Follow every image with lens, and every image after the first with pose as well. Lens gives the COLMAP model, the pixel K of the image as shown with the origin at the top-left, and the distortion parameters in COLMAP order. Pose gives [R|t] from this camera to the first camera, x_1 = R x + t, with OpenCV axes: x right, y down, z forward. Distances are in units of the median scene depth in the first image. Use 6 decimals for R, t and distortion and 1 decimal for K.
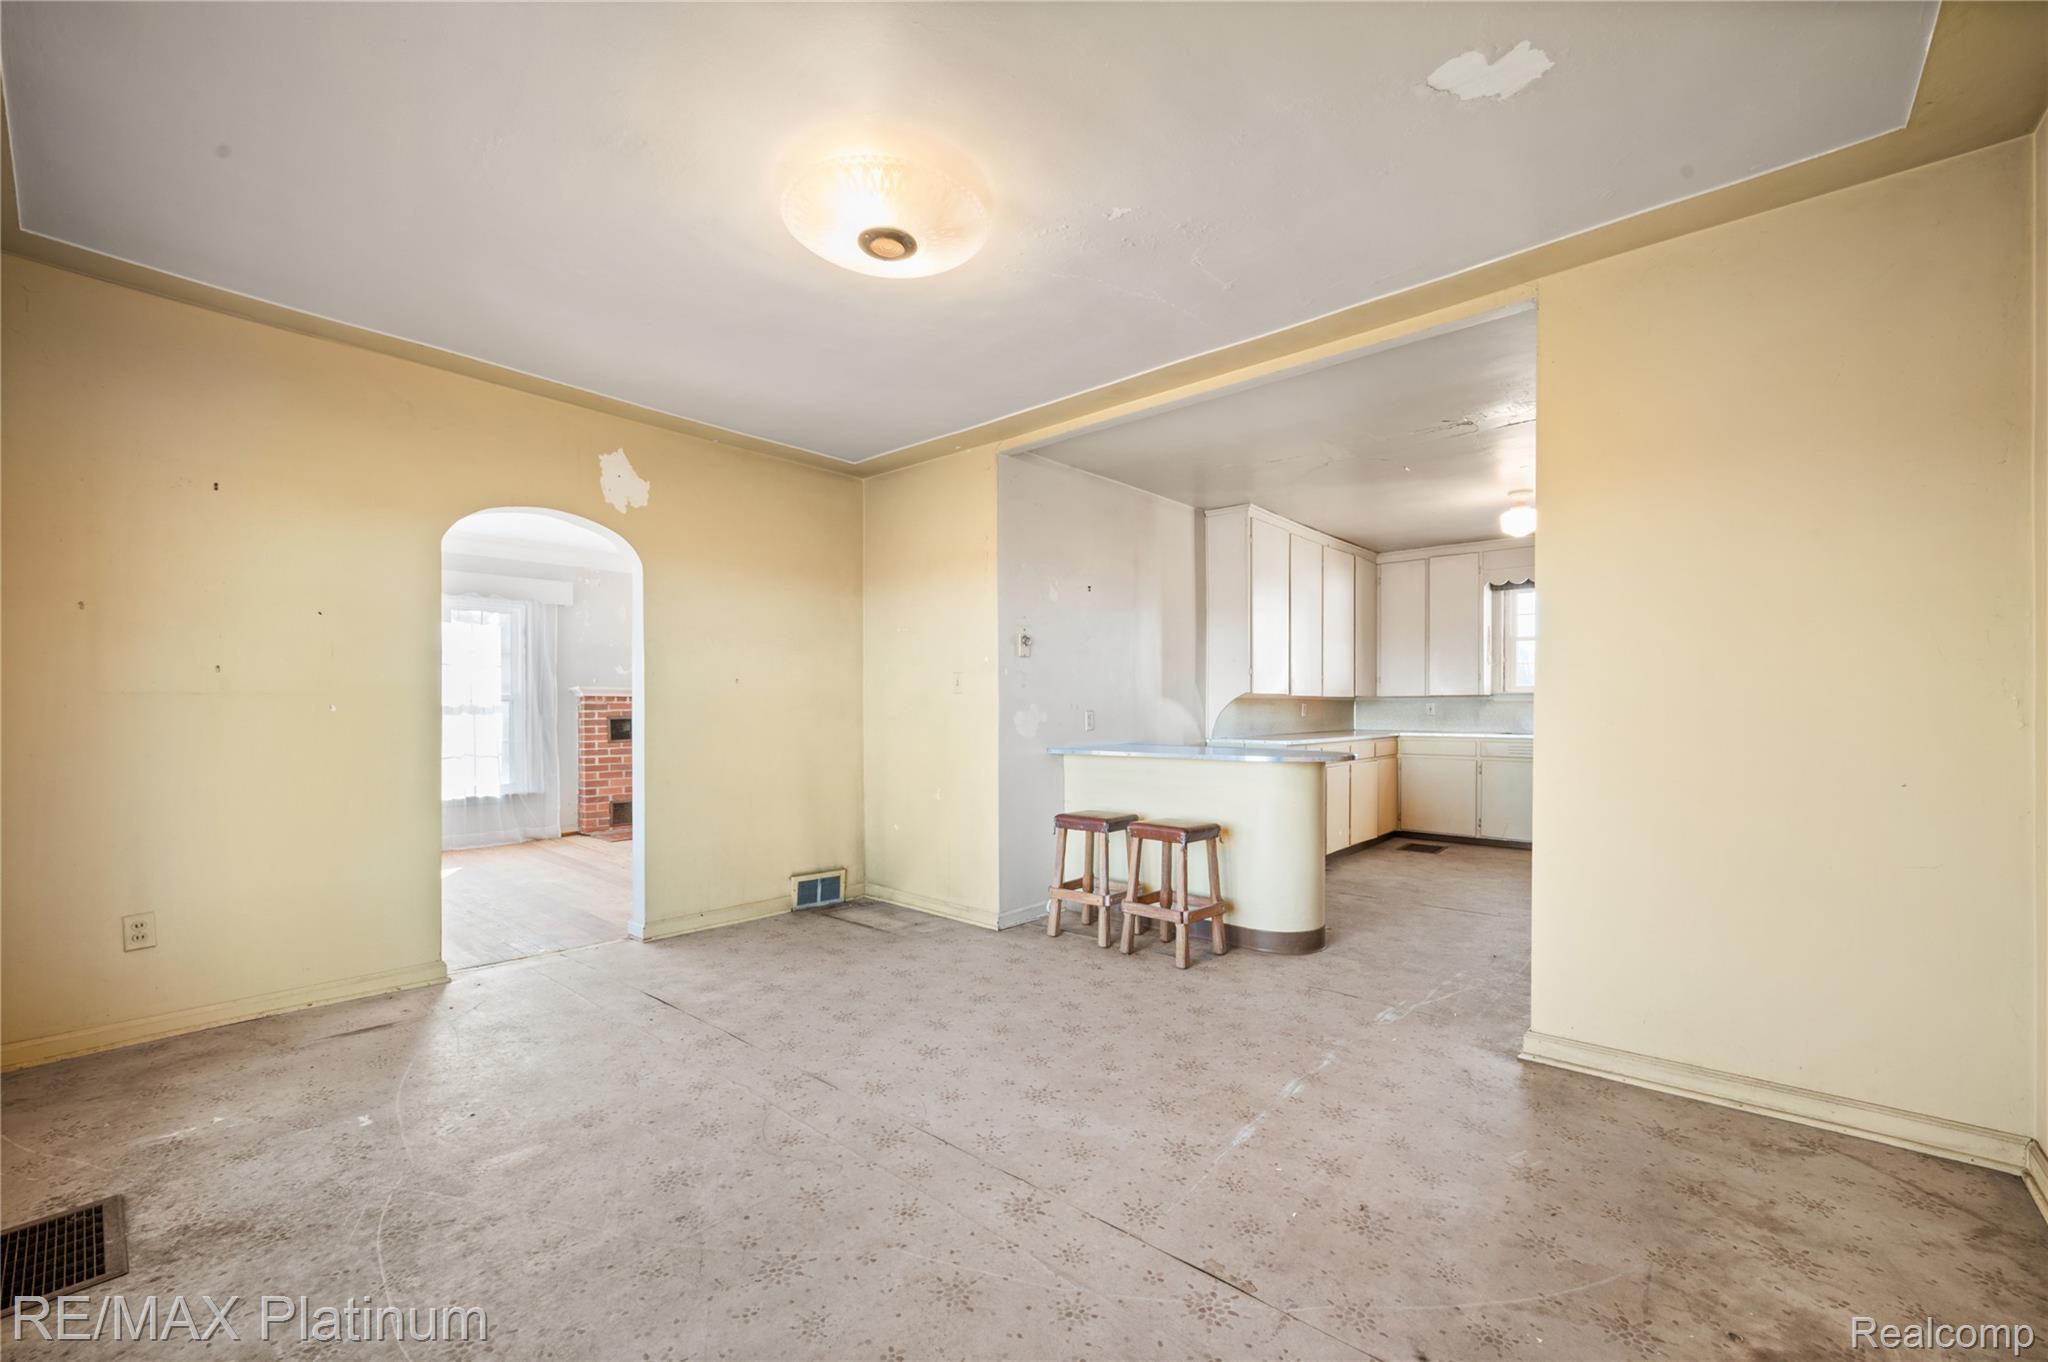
lens RADIAL K [[821.6, 0, 1020.2], [0, 821.6, 708.8], [0, 0, 1]] dist [-0.014439, -0.000229]
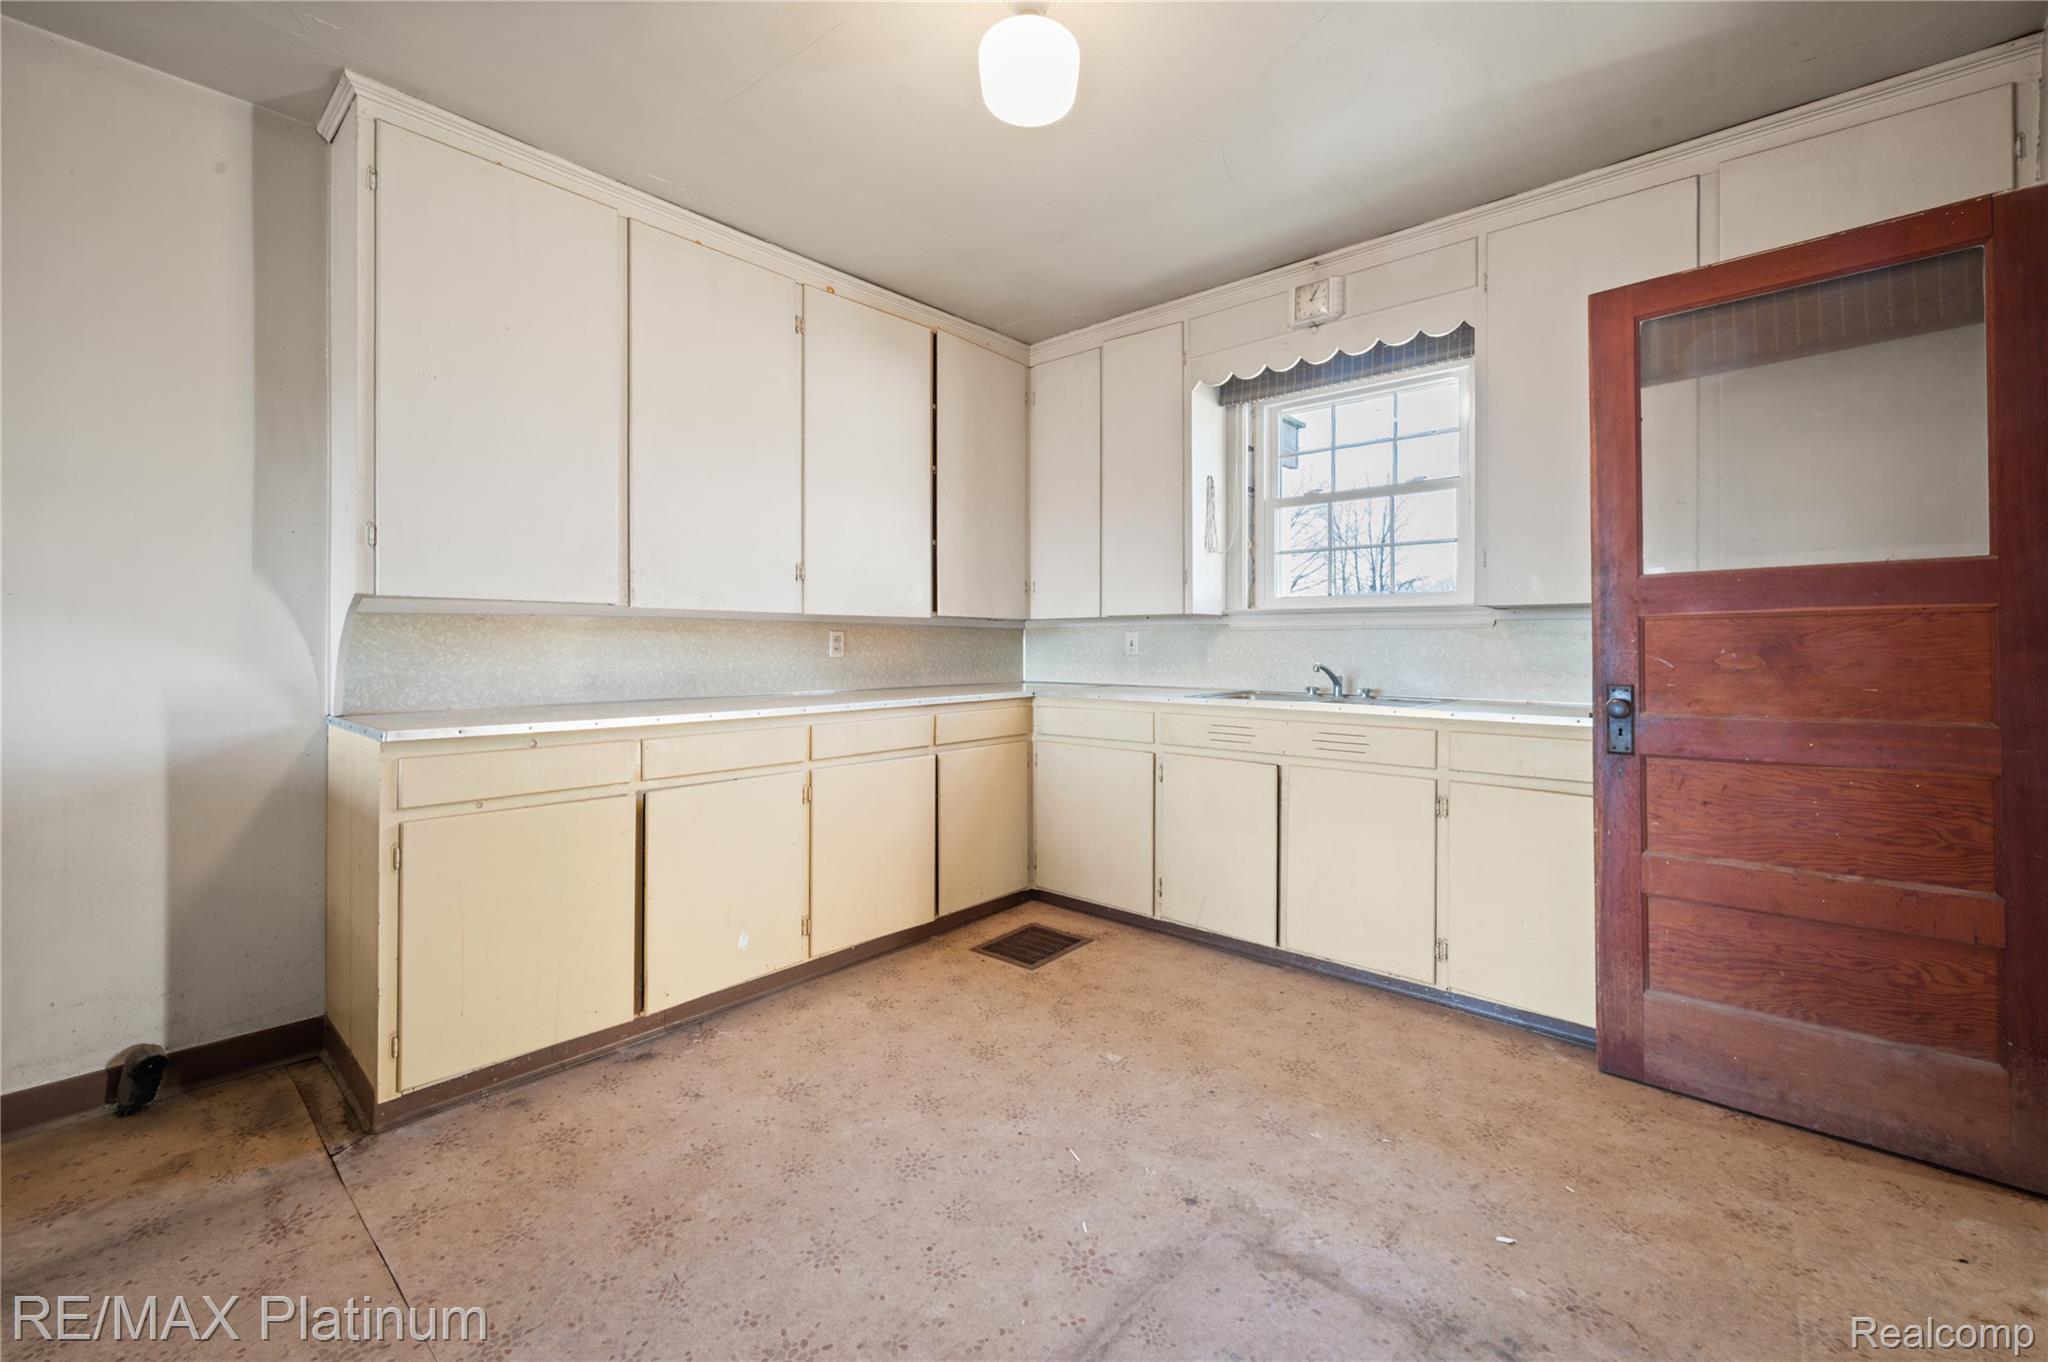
lens RADIAL K [[807.8, 0, 1026.9], [0, 807.8, 646.1], [0, 0, 1]] dist [0.000784, 0.000159]
pose [[0.999616, 0.003191, 0.027508, 0.198250], [-0.003133, 0.999993, -0.002167, 0.001510], [-0.027514, 0.002080, 0.999619, 0.228358]]
